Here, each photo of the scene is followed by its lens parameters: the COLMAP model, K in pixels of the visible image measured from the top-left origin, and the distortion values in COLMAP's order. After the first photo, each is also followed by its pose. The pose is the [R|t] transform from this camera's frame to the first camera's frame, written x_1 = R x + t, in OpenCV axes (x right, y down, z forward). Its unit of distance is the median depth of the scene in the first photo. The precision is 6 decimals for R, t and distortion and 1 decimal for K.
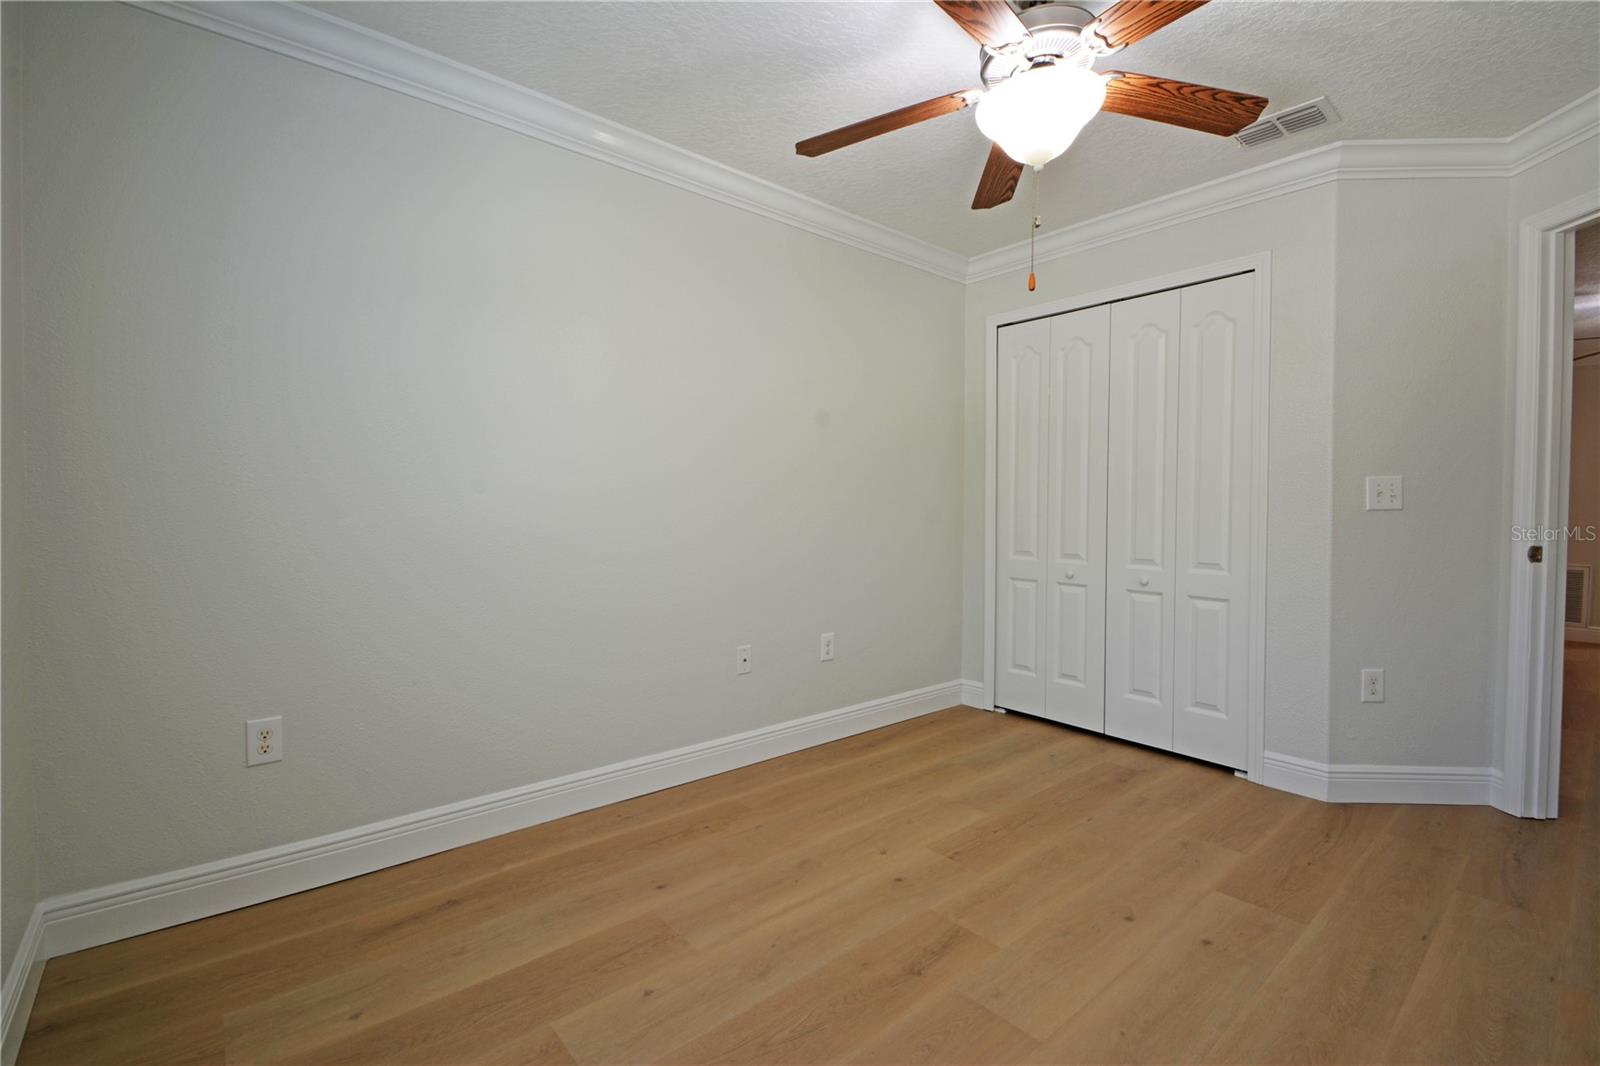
lens RADIAL K [[701.3, 0, 804.1], [0, 701.3, 518.3], [0, 0, 1]] dist [0.003020, -0.005153]
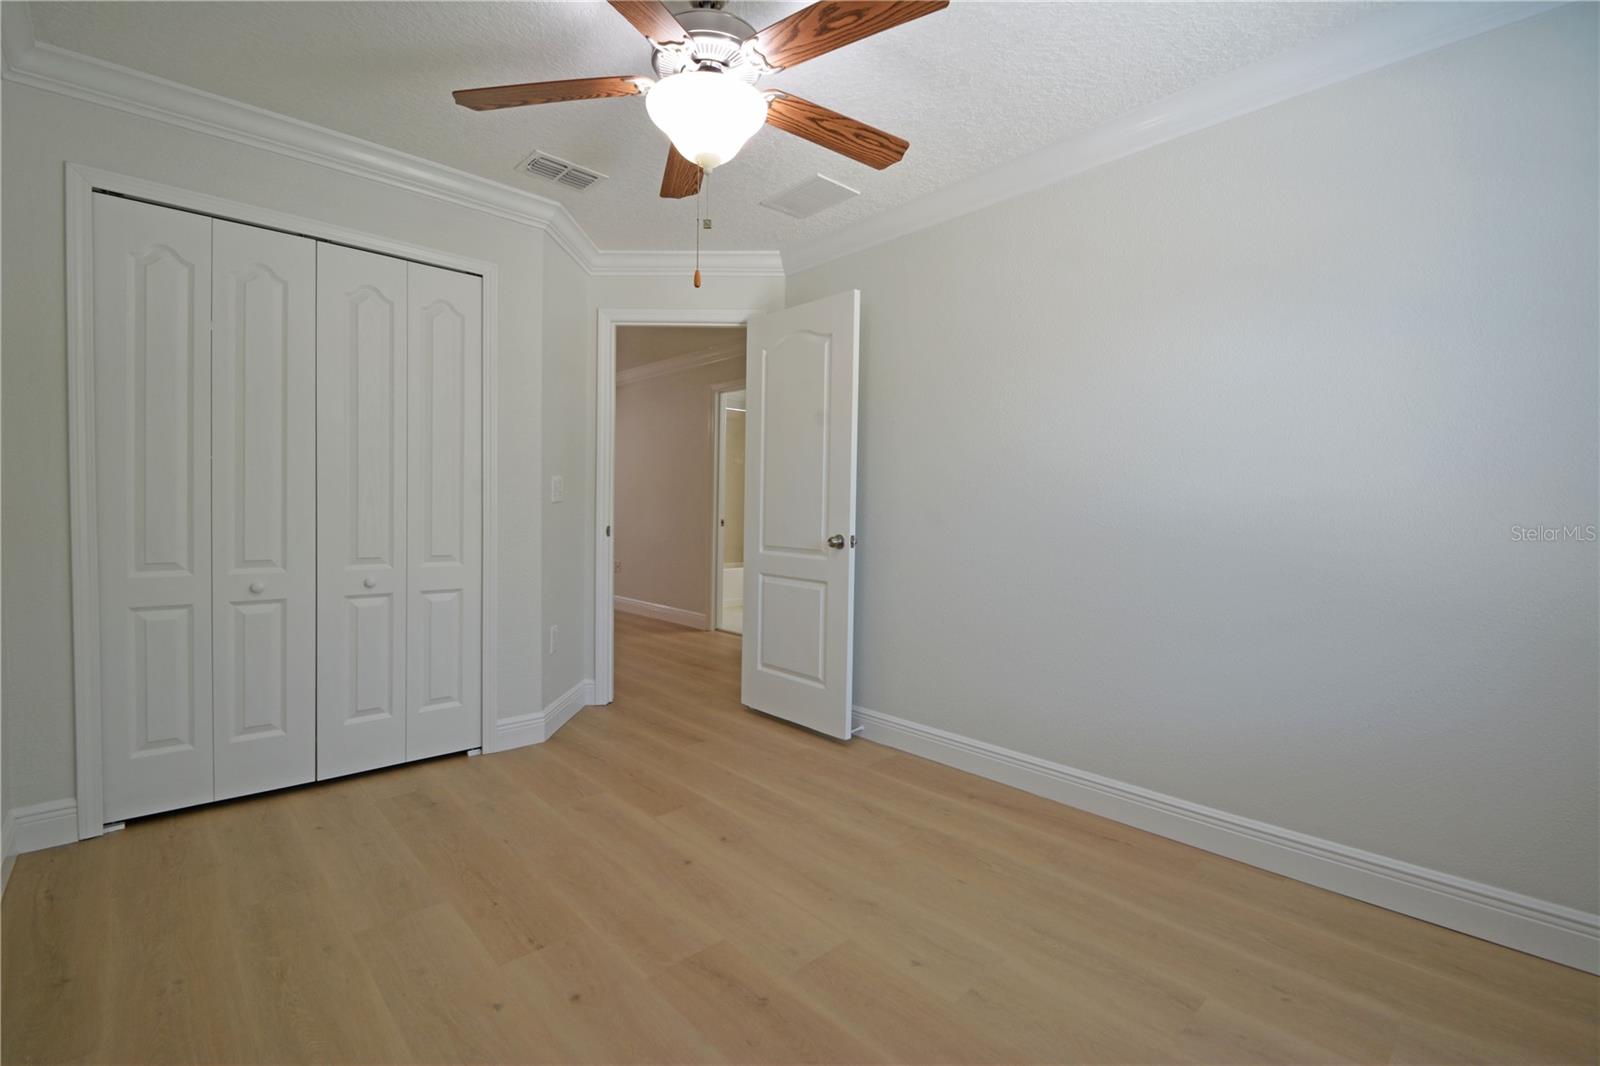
lens RADIAL K [[701.3, 0, 773.7], [0, 701.3, 526.7], [0, 0, 1]] dist [0.003020, -0.005153]
pose [[-0.021561, -0.035554, 0.999135, -0.436988], [-0.002552, 0.999366, 0.035507, -0.013854], [-0.999764, -0.001785, -0.021638, 0.578186]]
